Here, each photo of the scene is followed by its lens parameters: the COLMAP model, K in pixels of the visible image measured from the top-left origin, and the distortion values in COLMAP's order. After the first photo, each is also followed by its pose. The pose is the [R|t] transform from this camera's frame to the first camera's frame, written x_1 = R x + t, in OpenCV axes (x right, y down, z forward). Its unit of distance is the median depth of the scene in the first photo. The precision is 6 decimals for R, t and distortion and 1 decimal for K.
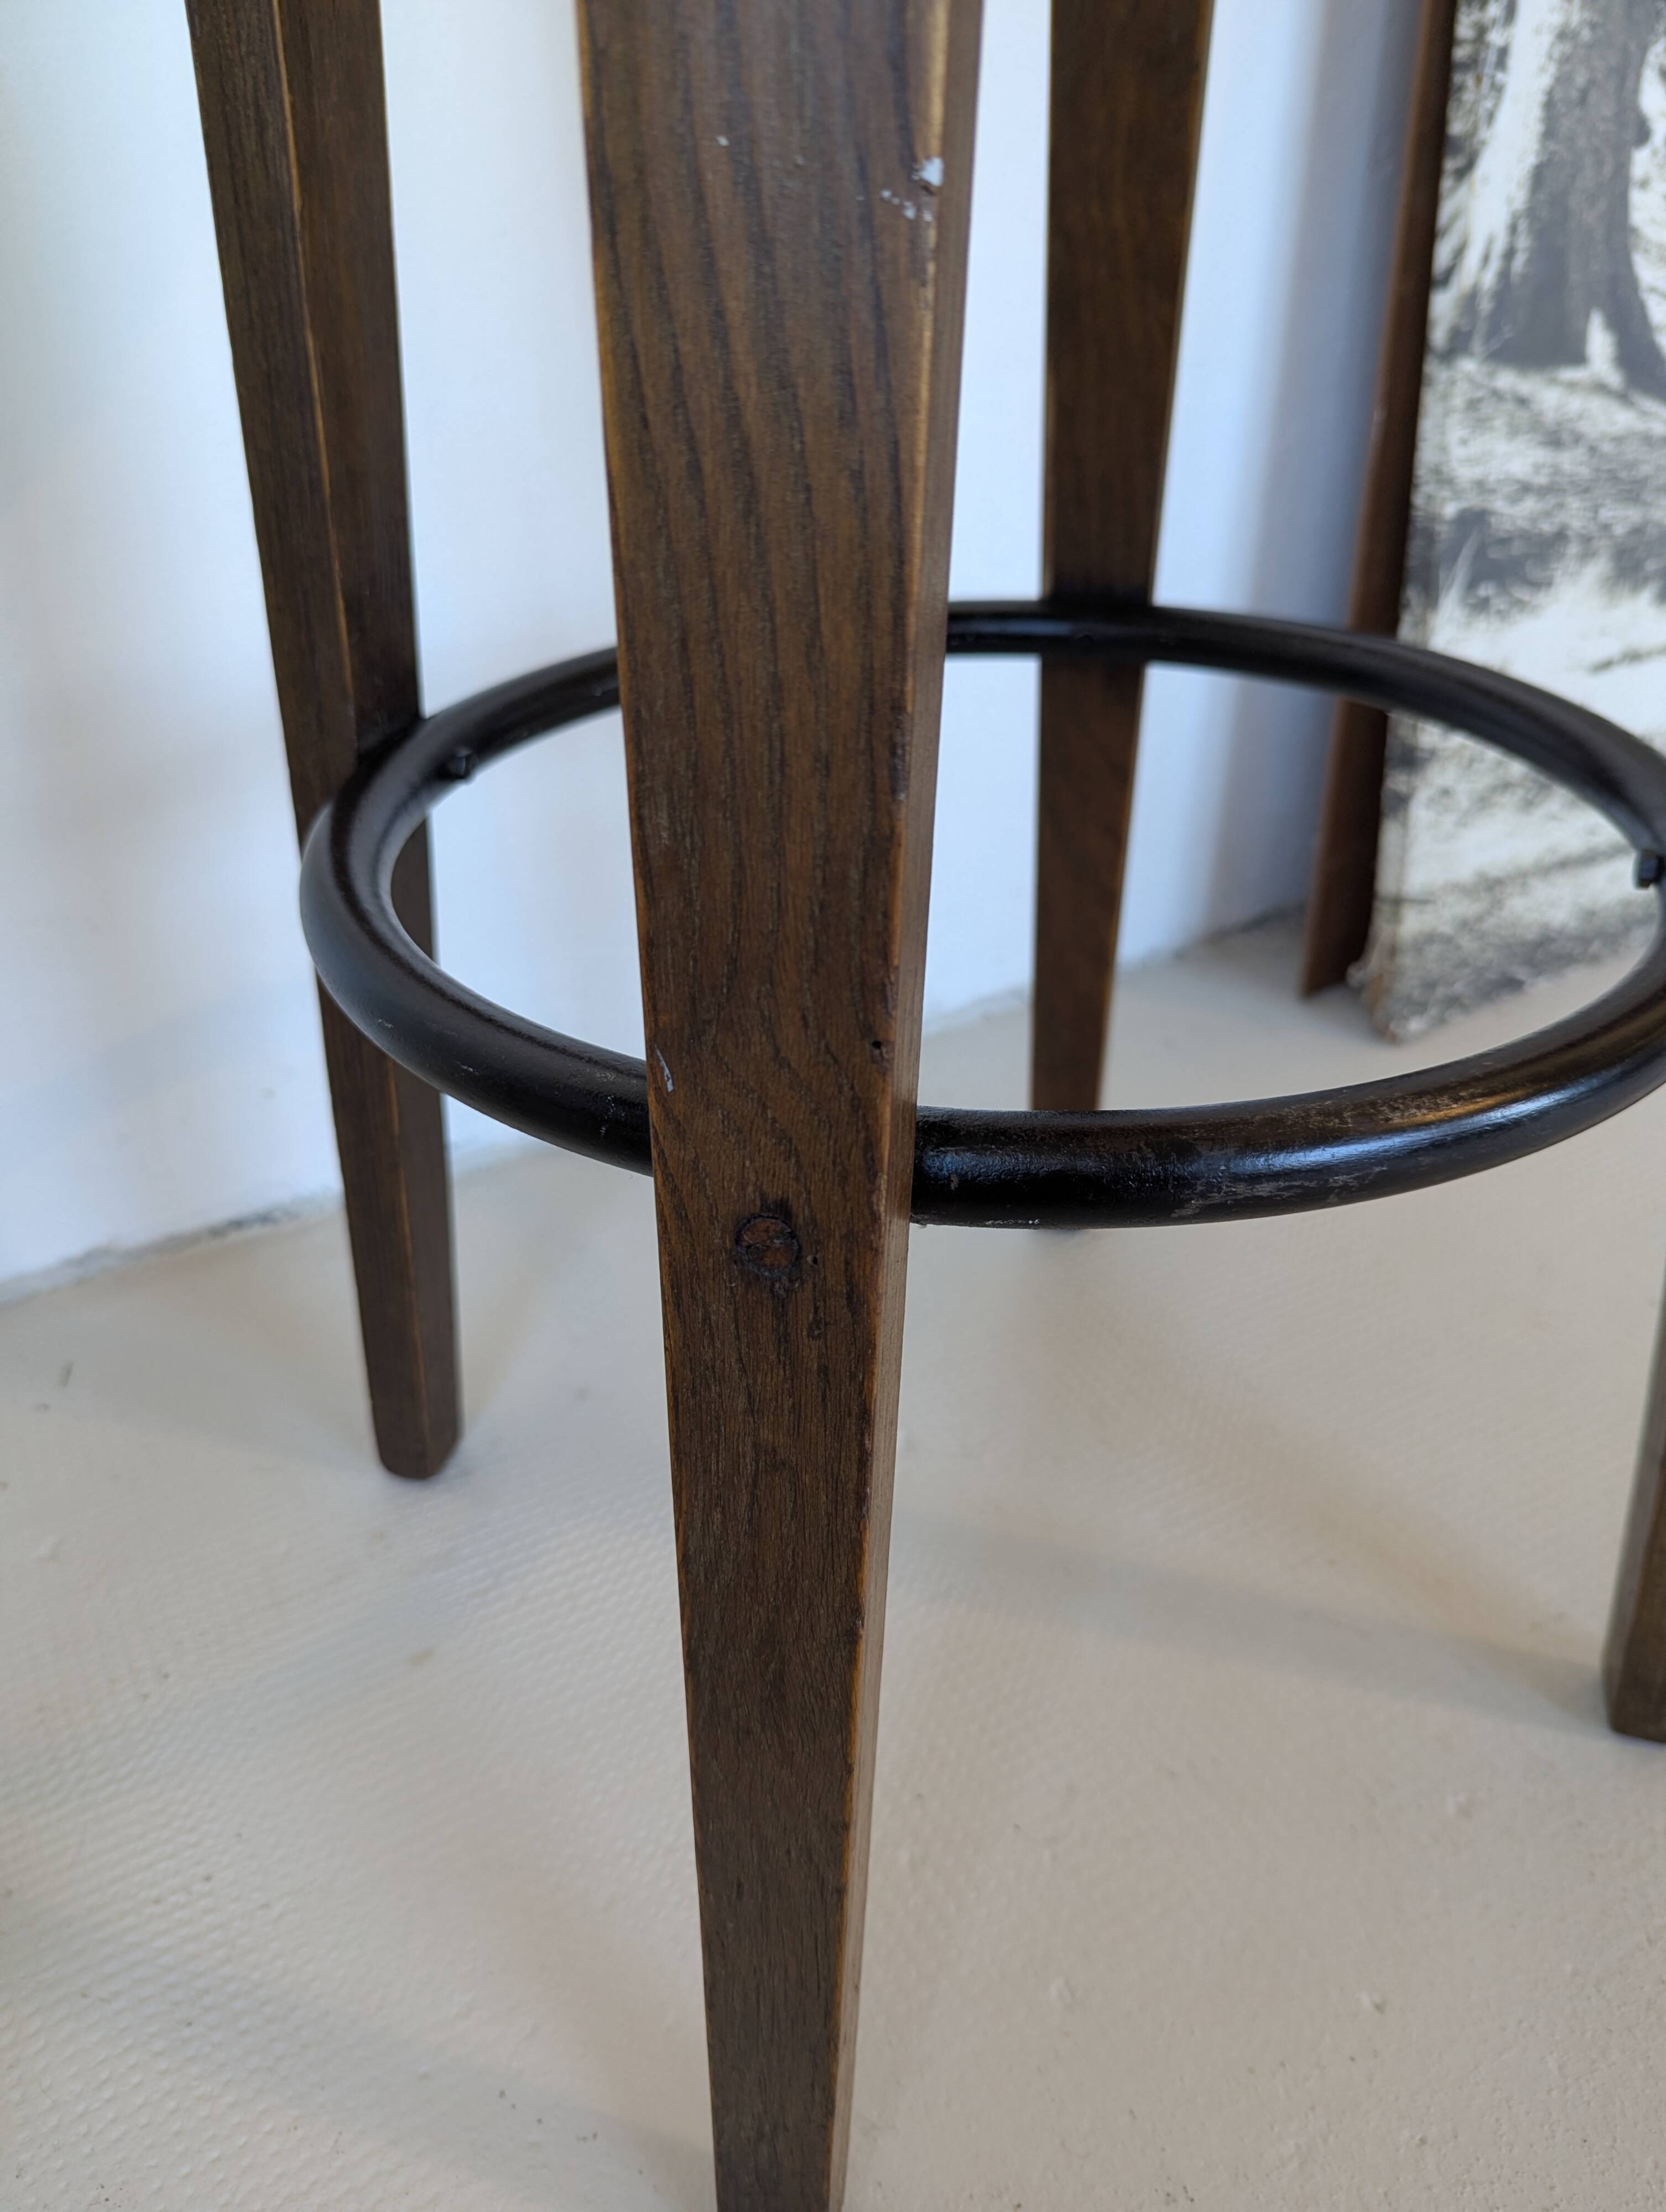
lens RADIAL K [[1642.3, 0, 833.0], [0, 1642.3, 1106.0], [0, 0, 1]] dist [0.045119, -0.058508]
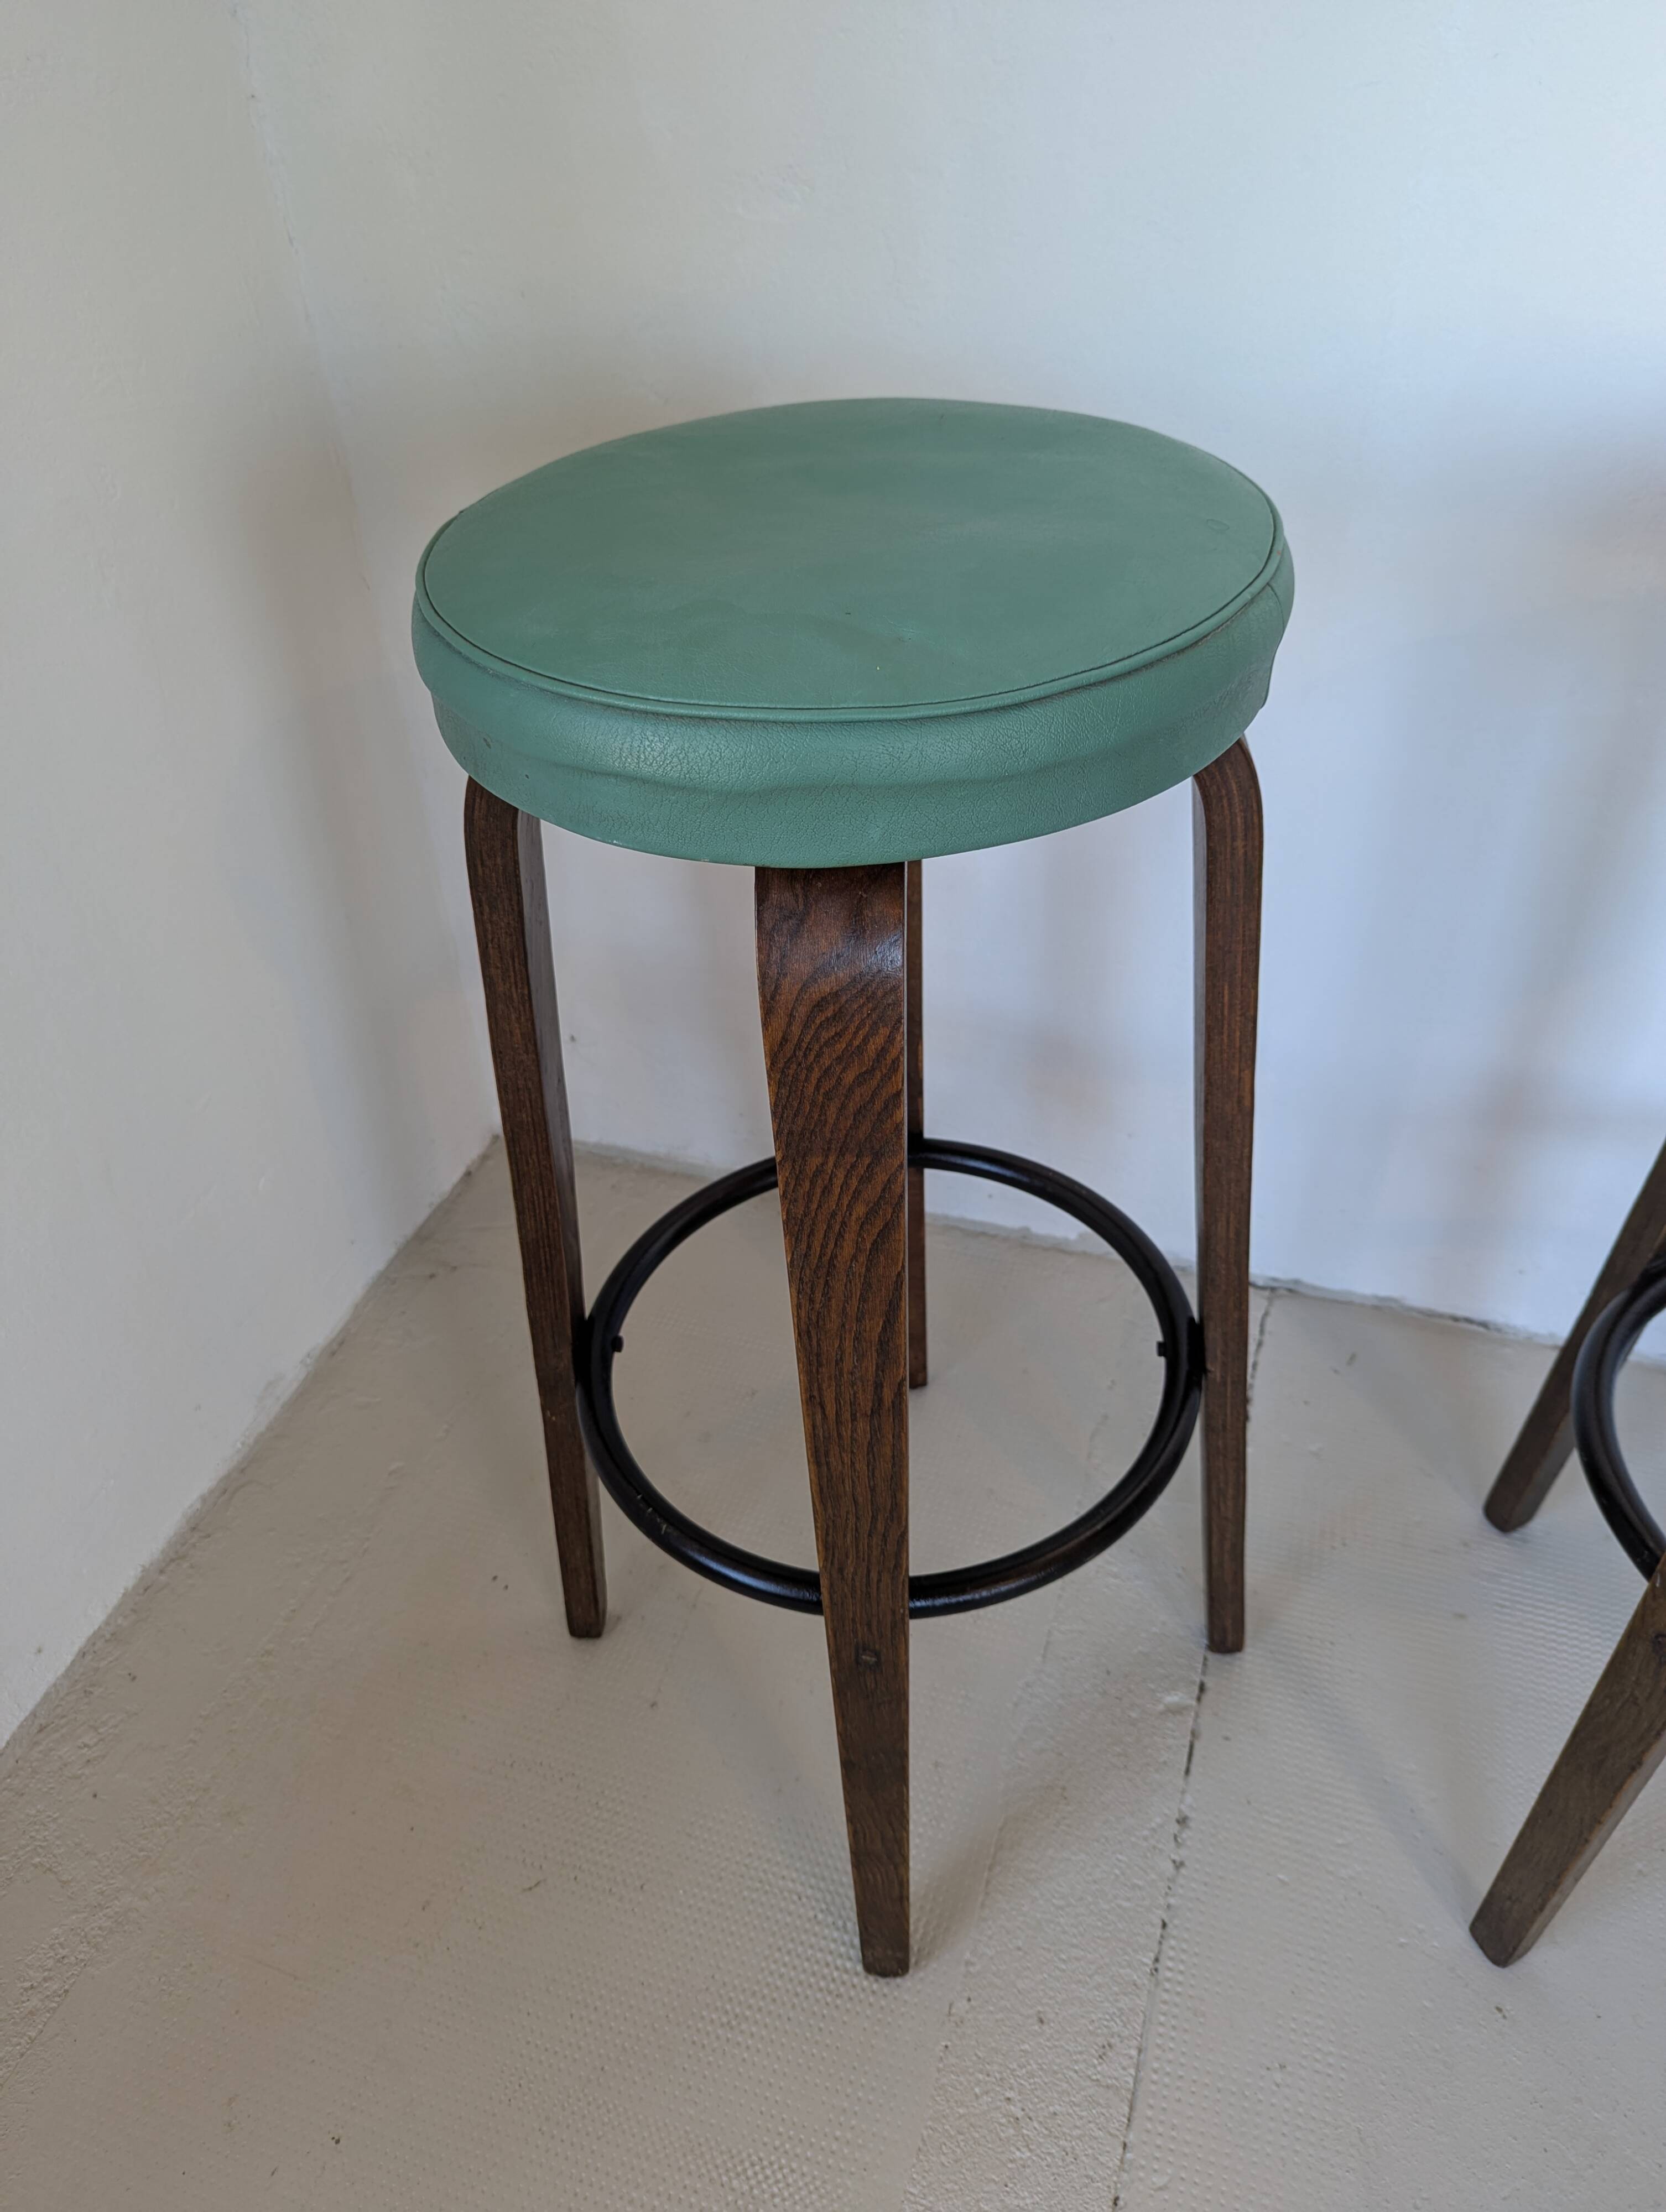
lens RADIAL K [[1589.4, 0, 833.0], [0, 1589.4, 1106.0], [0, 0, 1]] dist [0.046236, -0.042820]
pose [[0.677271, 0.448842, -0.582962, 0.063759], [-0.366796, 0.892851, 0.261301, -0.320699], [0.637781, 0.036857, 0.769335, -0.717085]]
